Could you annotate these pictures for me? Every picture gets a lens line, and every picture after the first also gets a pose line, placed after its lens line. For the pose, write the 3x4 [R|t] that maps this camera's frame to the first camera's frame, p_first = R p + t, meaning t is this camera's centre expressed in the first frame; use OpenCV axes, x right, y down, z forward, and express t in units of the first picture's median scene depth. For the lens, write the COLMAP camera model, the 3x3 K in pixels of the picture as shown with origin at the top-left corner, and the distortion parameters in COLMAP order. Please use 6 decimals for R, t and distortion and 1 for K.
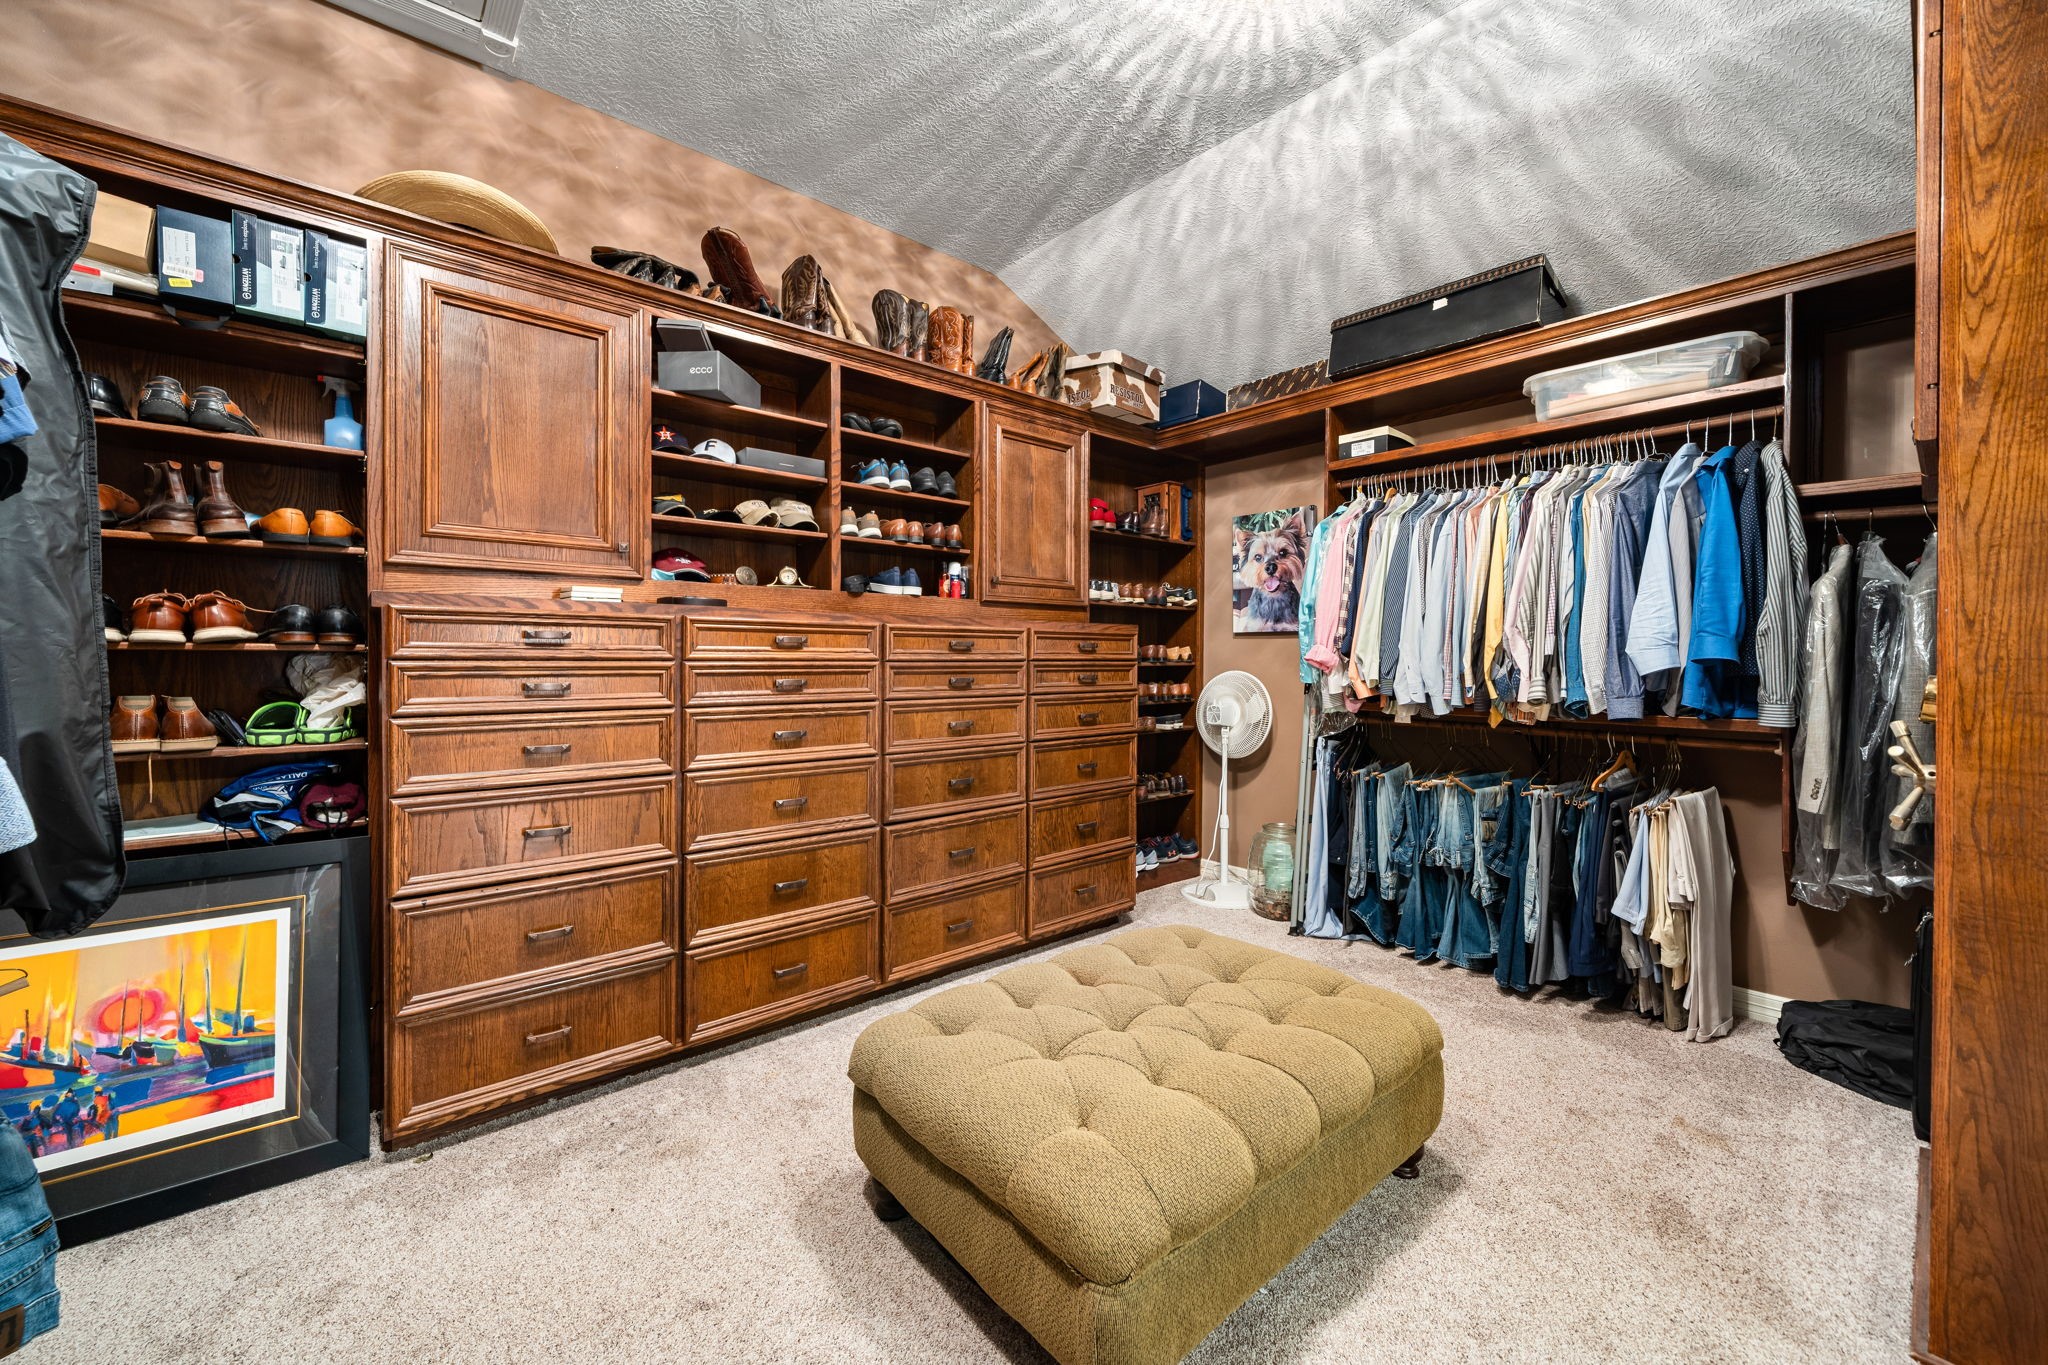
lens RADIAL K [[798.5, 0, 1005.3], [0, 798.5, 655.6], [0, 0, 1]] dist [0.000853, -0.000099]
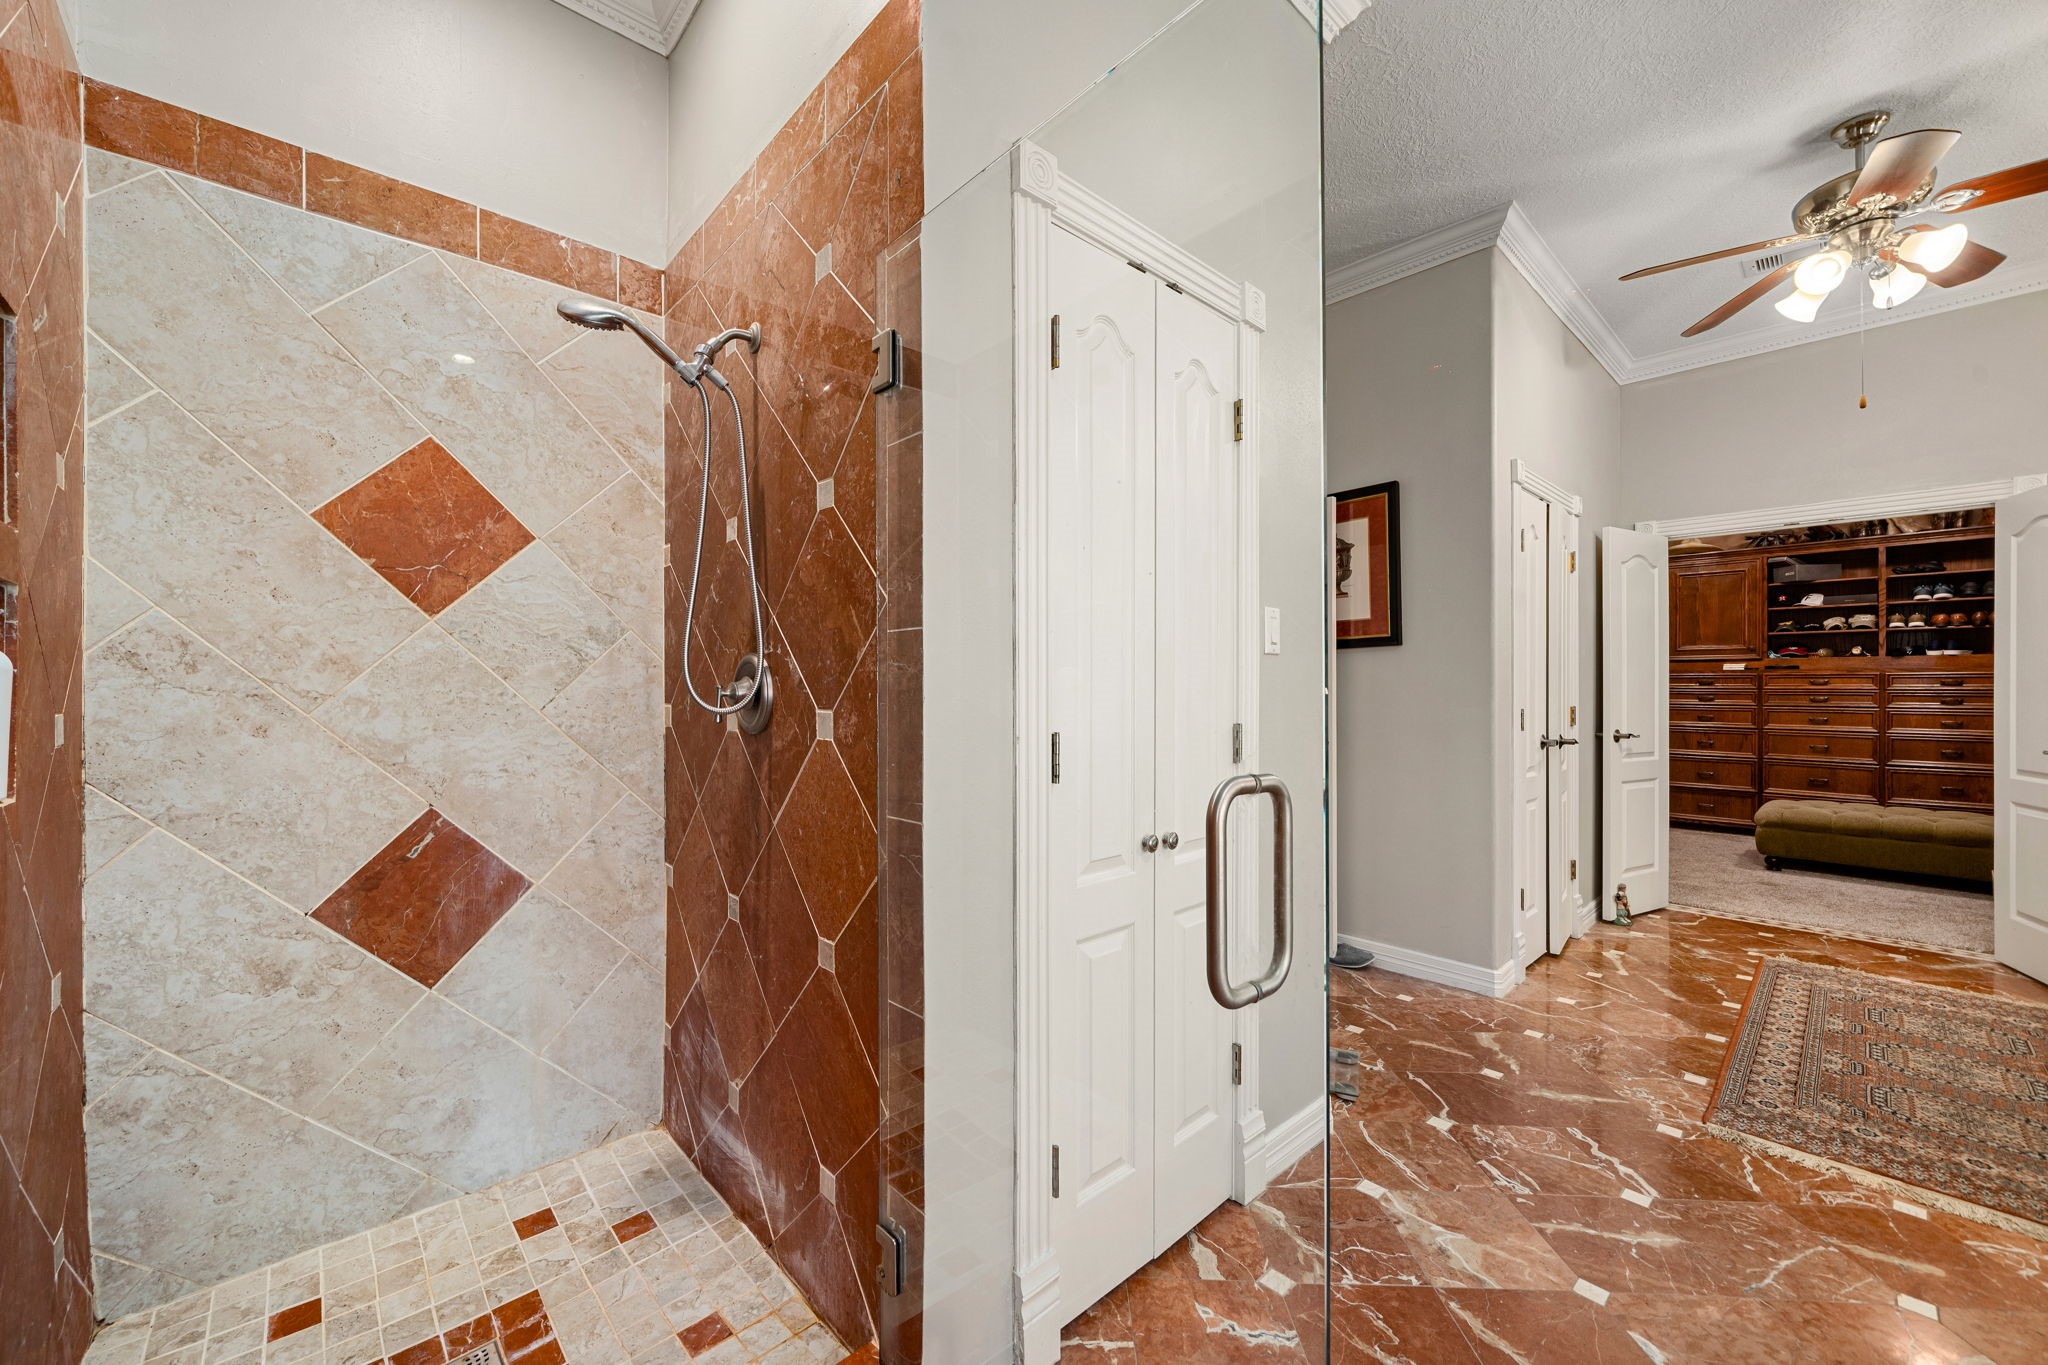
lens RADIAL K [[798.5, 0, 1021.6], [0, 798.5, 690.1], [0, 0, 1]] dist [0.000853, -0.000099]
pose [[0.038660, -0.006369, -0.999232, 1.838159], [-0.004439, 0.999969, -0.006545, 0.031201], [0.999243, 0.004689, 0.038631, -1.360843]]
